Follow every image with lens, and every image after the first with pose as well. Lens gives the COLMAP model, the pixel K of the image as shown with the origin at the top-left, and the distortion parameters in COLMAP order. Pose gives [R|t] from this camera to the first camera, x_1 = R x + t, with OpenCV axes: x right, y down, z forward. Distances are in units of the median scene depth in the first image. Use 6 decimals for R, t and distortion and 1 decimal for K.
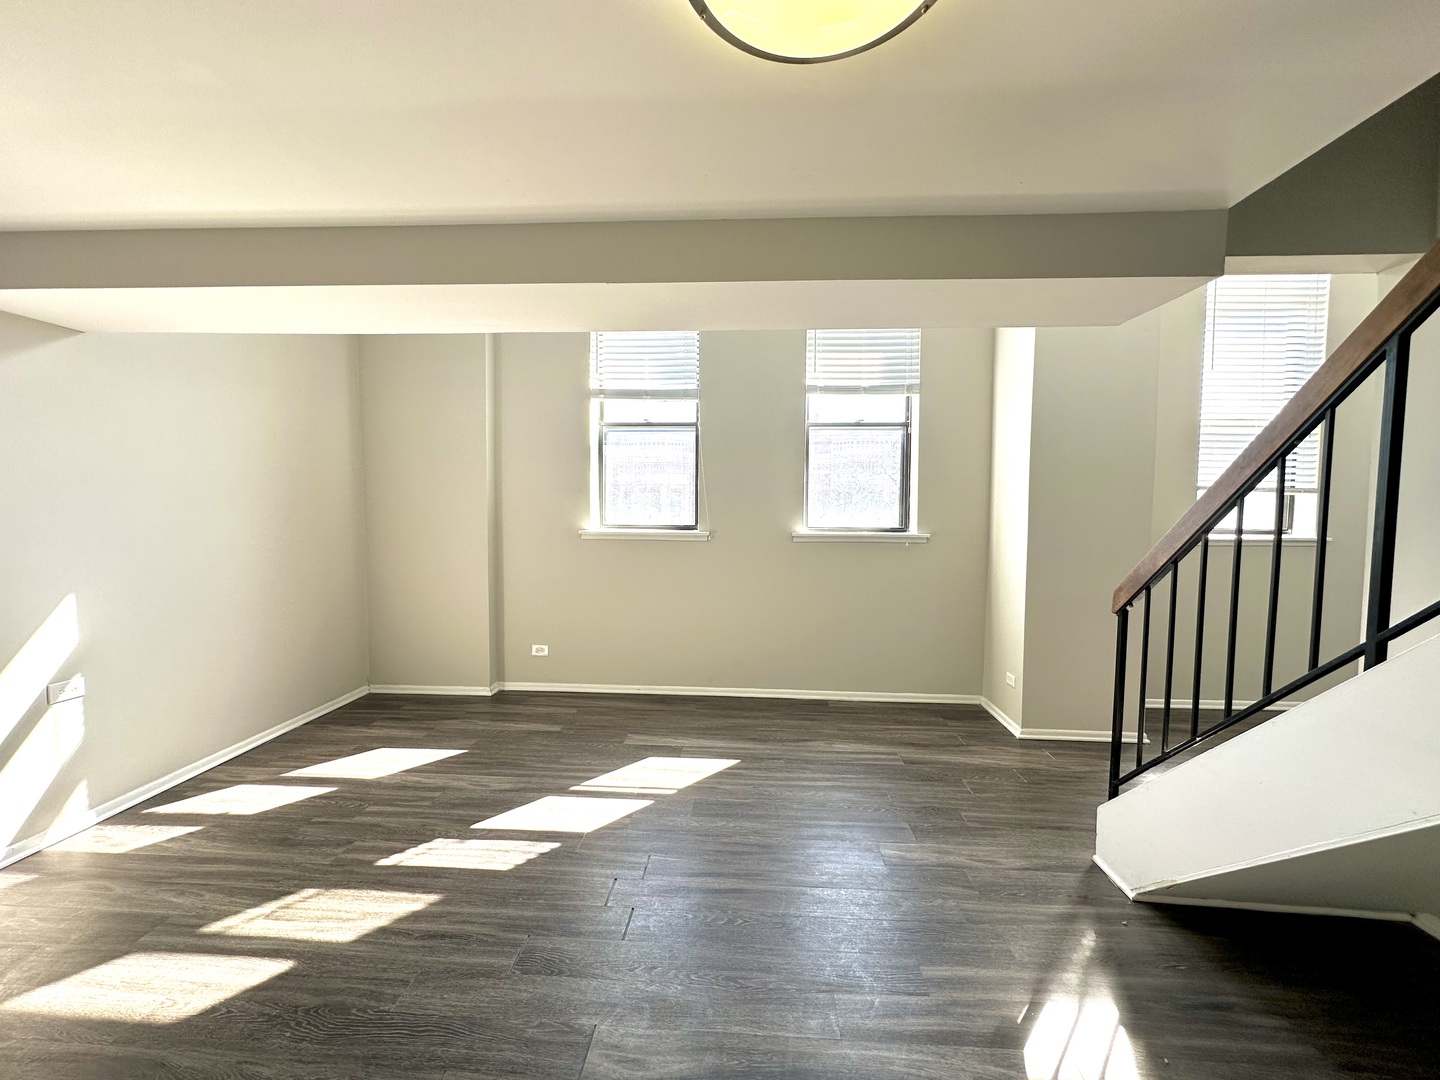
lens RADIAL K [[574.0, 0, 720.0], [0, 574.0, 540.0], [0, 0, 1]] dist [-0.001828, 0.000439]
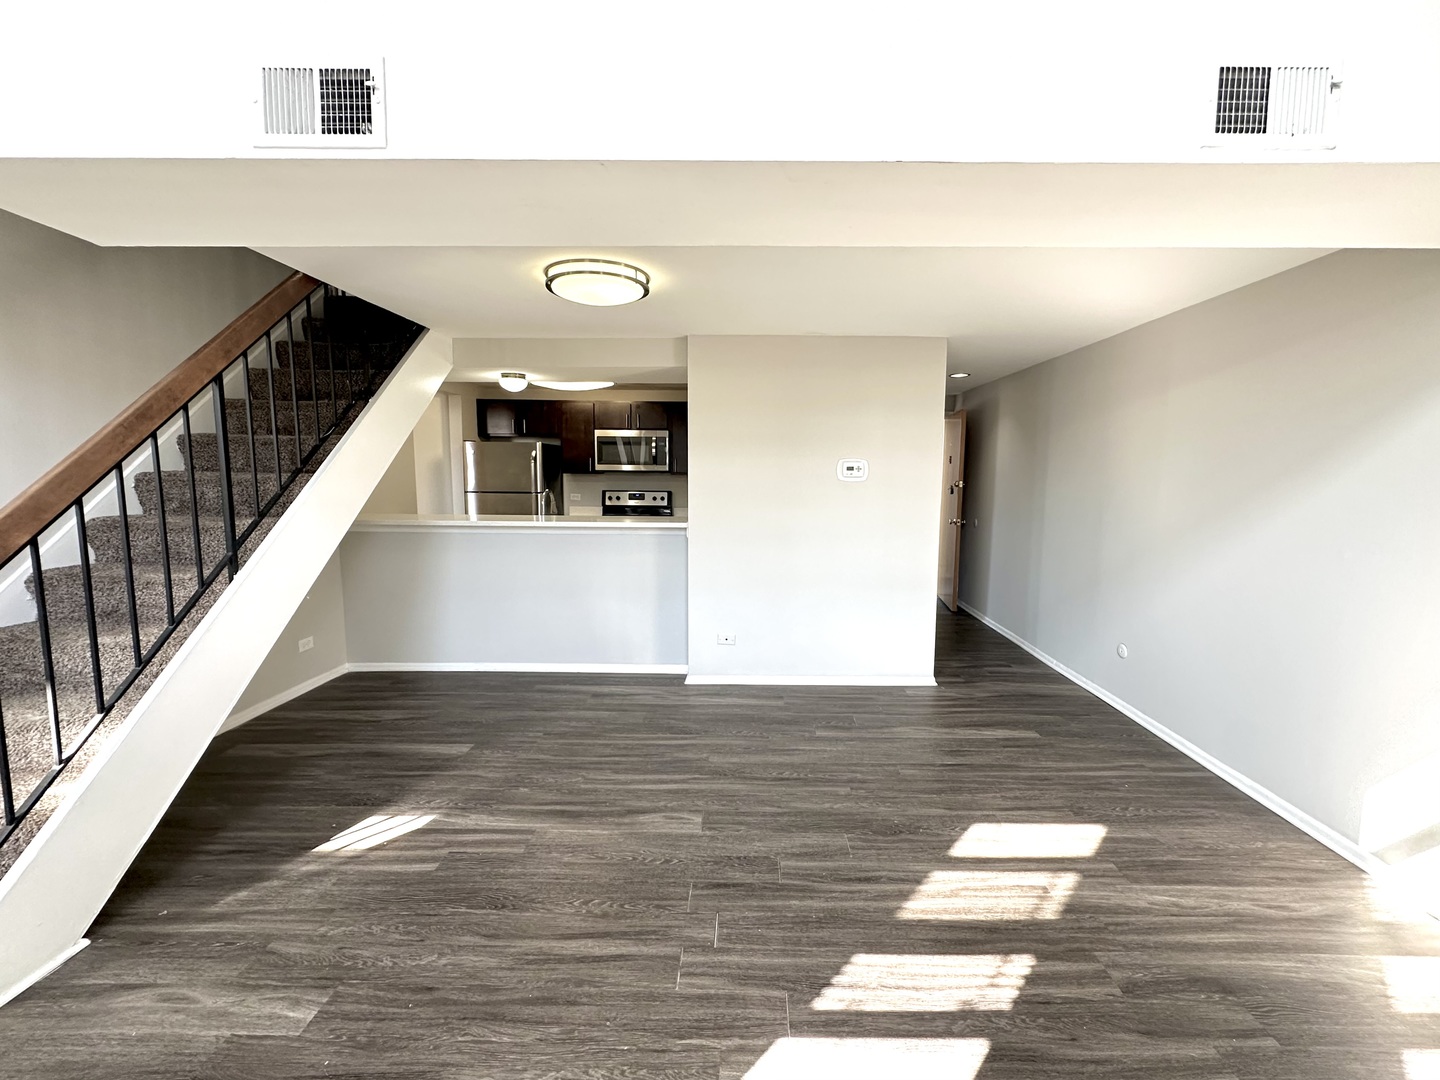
lens RADIAL K [[608.0, 0, 751.1], [0, 608.0, 538.1], [0, 0, 1]] dist [-0.001461, 0.000179]
pose [[-0.997982, -0.011233, -0.062498, -0.162492], [-0.020658, 0.988122, 0.152273, -0.098572], [0.060046, 0.153257, -0.986360, 1.654068]]
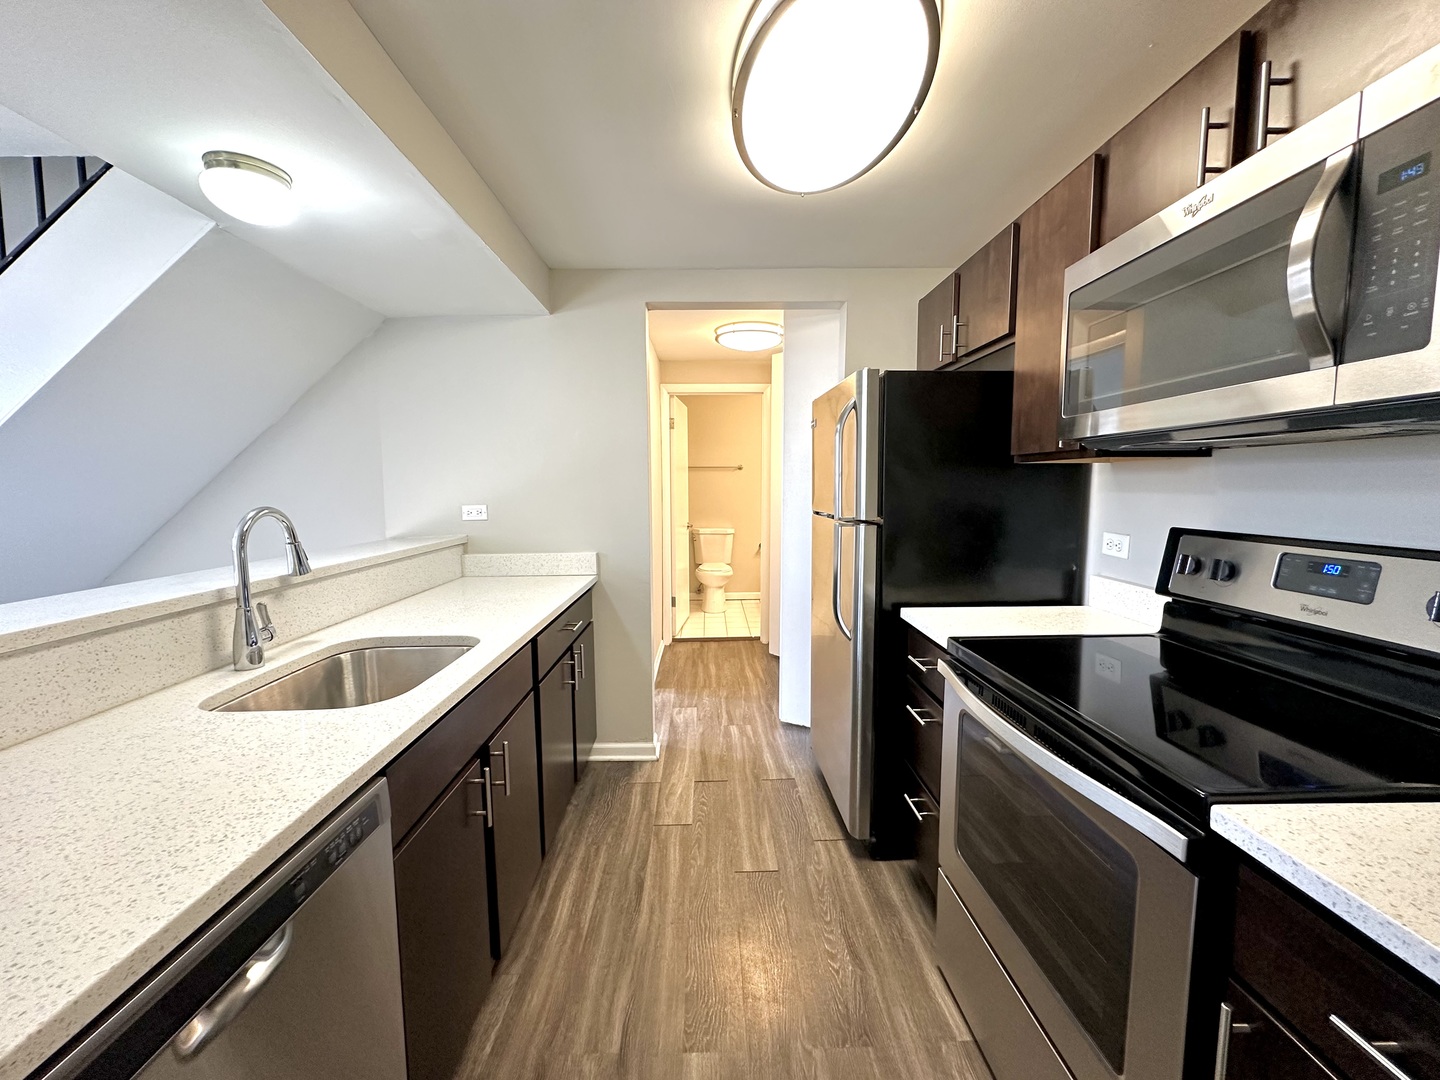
lens RADIAL K [[574.0, 0, 720.0], [0, 574.0, 540.0], [0, 0, 1]] dist [-0.001828, 0.000439]
pose [[-0.087973, -0.104993, 0.990574, -0.219815], [0.053578, 0.992492, 0.109955, 0.052580], [-0.994681, 0.062746, -0.081688, -0.772908]]
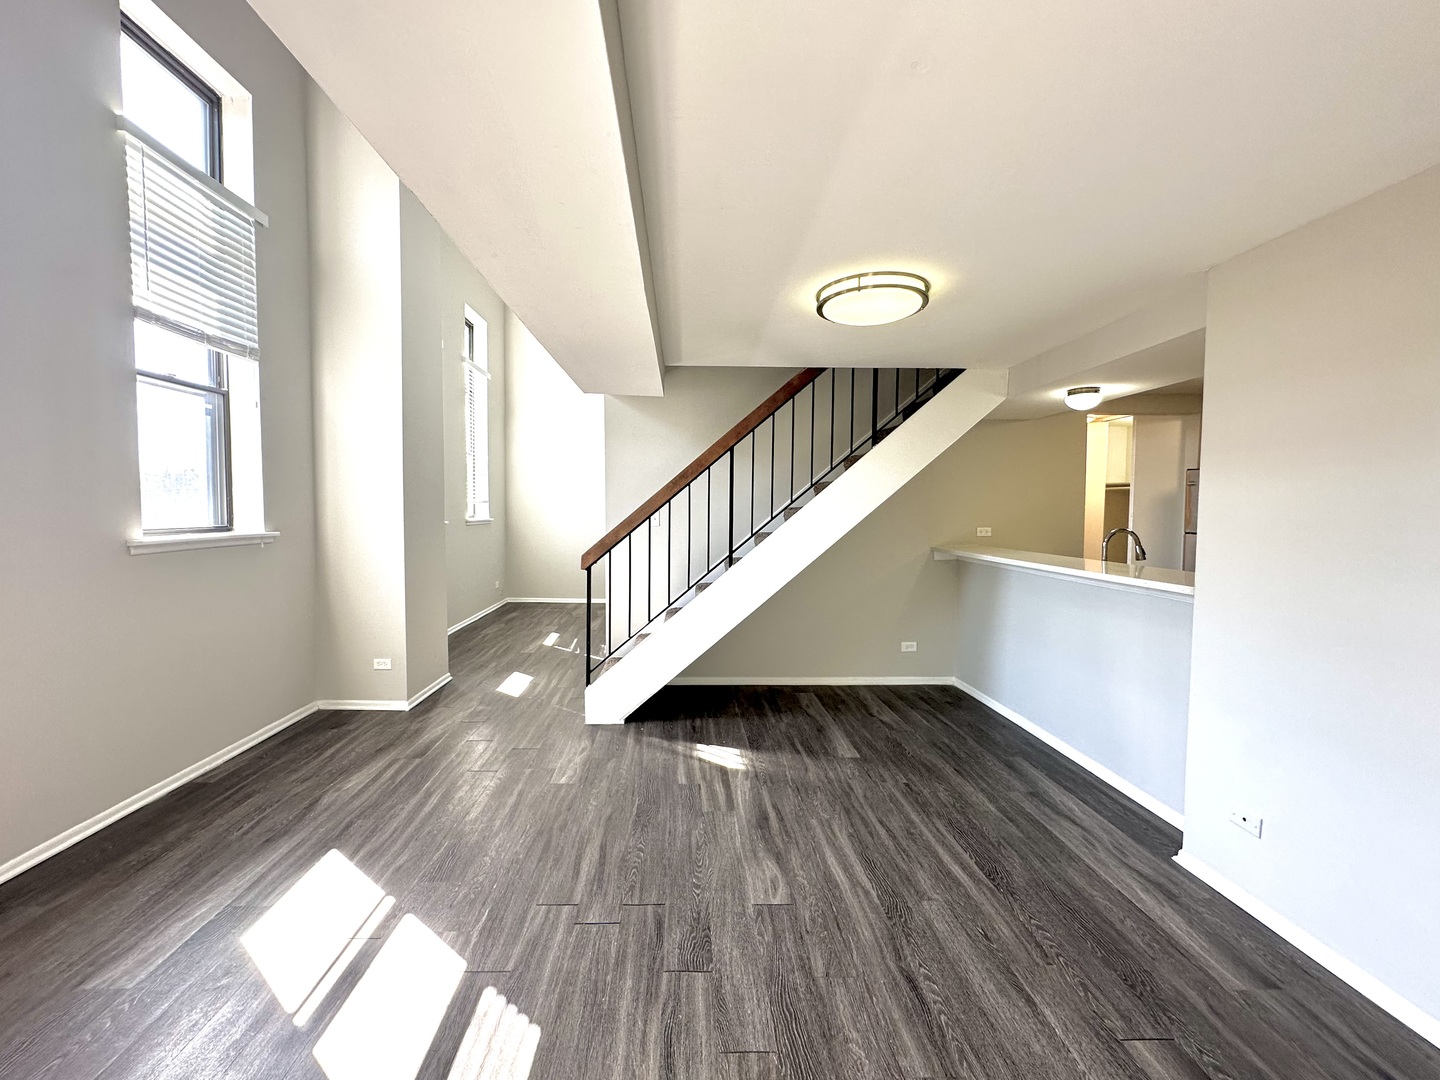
lens RADIAL K [[604.8, 0, 698.6], [0, 604.8, 540.3], [0, 0, 1]] dist [0.000151, 0.000103]
pose [[-0.090897, -0.060710, 0.994008, -1.032880], [0.042575, 0.996991, 0.064785, -0.051346], [-0.994950, 0.048208, -0.088038, 0.814674]]
